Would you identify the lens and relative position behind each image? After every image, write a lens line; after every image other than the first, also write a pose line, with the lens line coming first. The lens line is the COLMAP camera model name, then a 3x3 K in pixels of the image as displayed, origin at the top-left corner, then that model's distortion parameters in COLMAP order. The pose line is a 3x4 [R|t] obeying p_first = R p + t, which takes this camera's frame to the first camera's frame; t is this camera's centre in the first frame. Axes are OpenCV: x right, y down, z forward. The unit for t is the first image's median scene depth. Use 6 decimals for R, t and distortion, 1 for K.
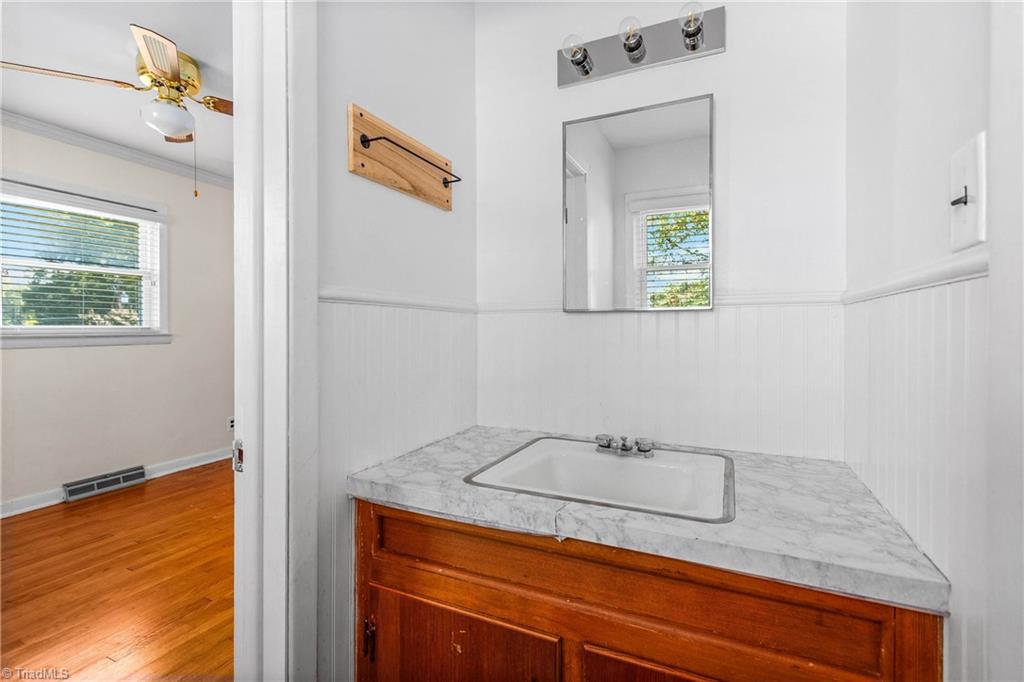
lens RADIAL K [[473.5, 0, 506.1], [0, 473.5, 331.2], [0, 0, 1]] dist [0.001037, 0.000112]
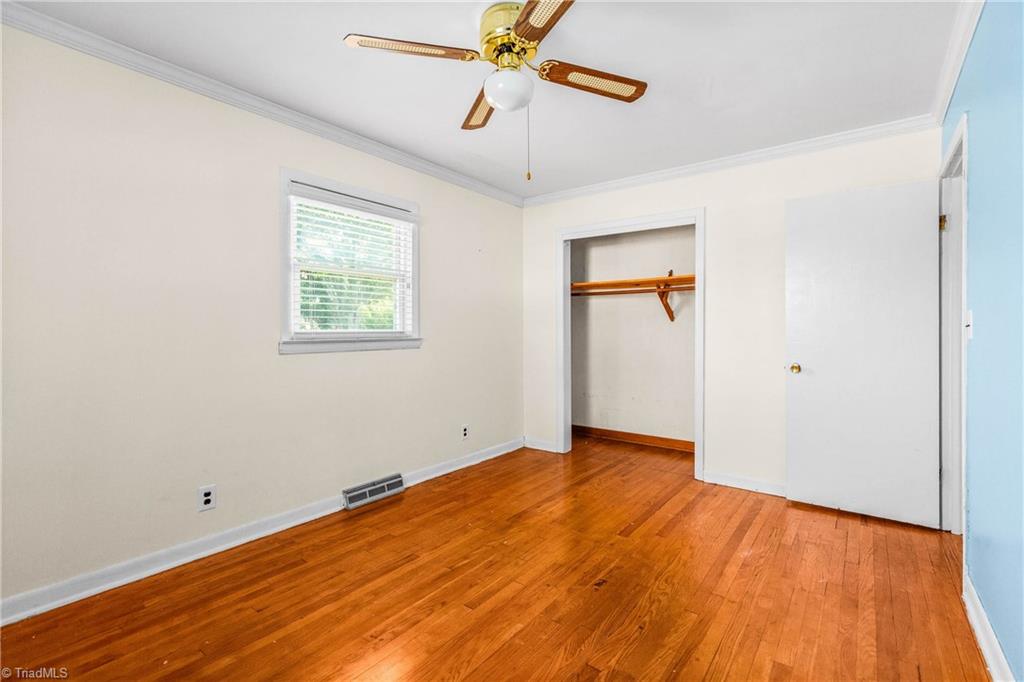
lens RADIAL K [[473.5, 0, 506.1], [0, 473.5, 331.2], [0, 0, 1]] dist [0.001037, 0.000112]
pose [[0.975199, -0.004843, -0.221278, -0.382991], [0.004087, 0.999984, -0.003875, -0.003765], [0.221293, 0.002875, 0.975203, 0.113268]]
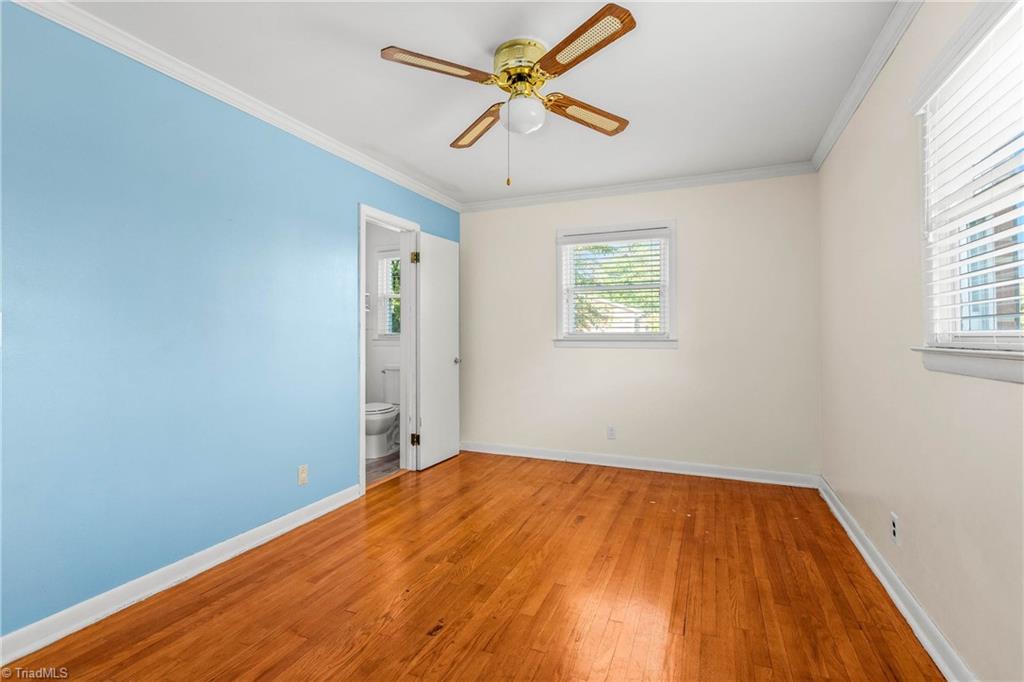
lens RADIAL K [[473.5, 0, 506.1], [0, 473.5, 331.2], [0, 0, 1]] dist [0.001037, 0.000112]
pose [[-0.999694, -0.001317, -0.024705, -0.476721], [-0.001248, 0.999995, -0.002810, -0.008328], [0.024709, -0.002779, -0.999691, 1.420657]]
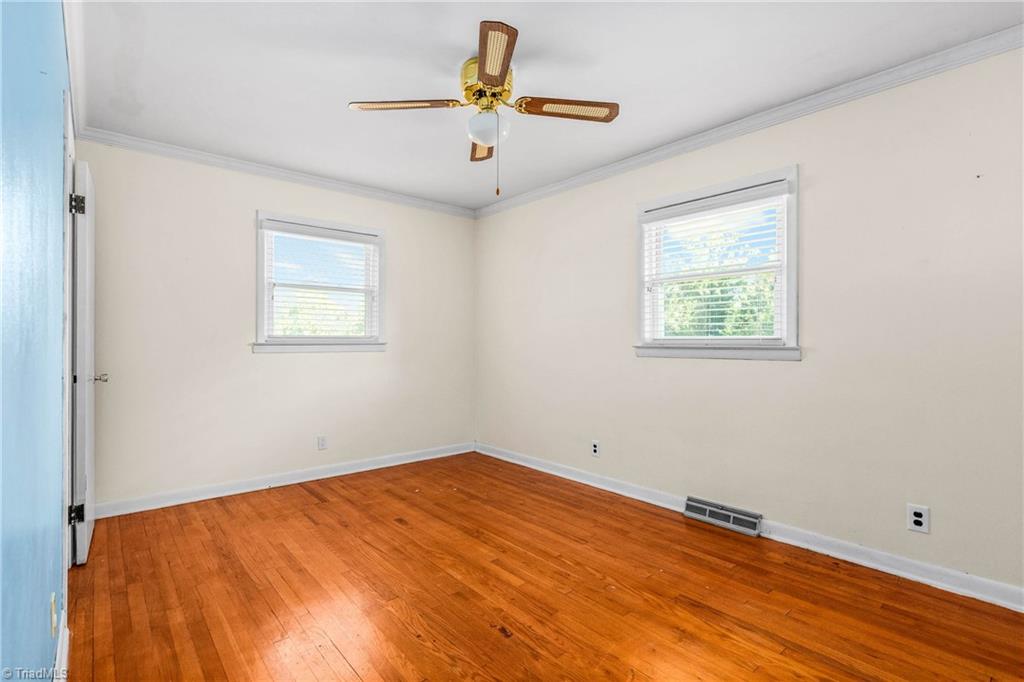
lens RADIAL K [[488.1, 0, 512.0], [0, 488.1, 341.0], [0, 0, 1]] dist [-0.000901, -0.000139]
pose [[-0.417877, -0.000677, -0.908504, 0.148578], [-0.008348, 0.999960, 0.003094, -0.002379], [0.908465, 0.008877, -0.417866, 1.084833]]
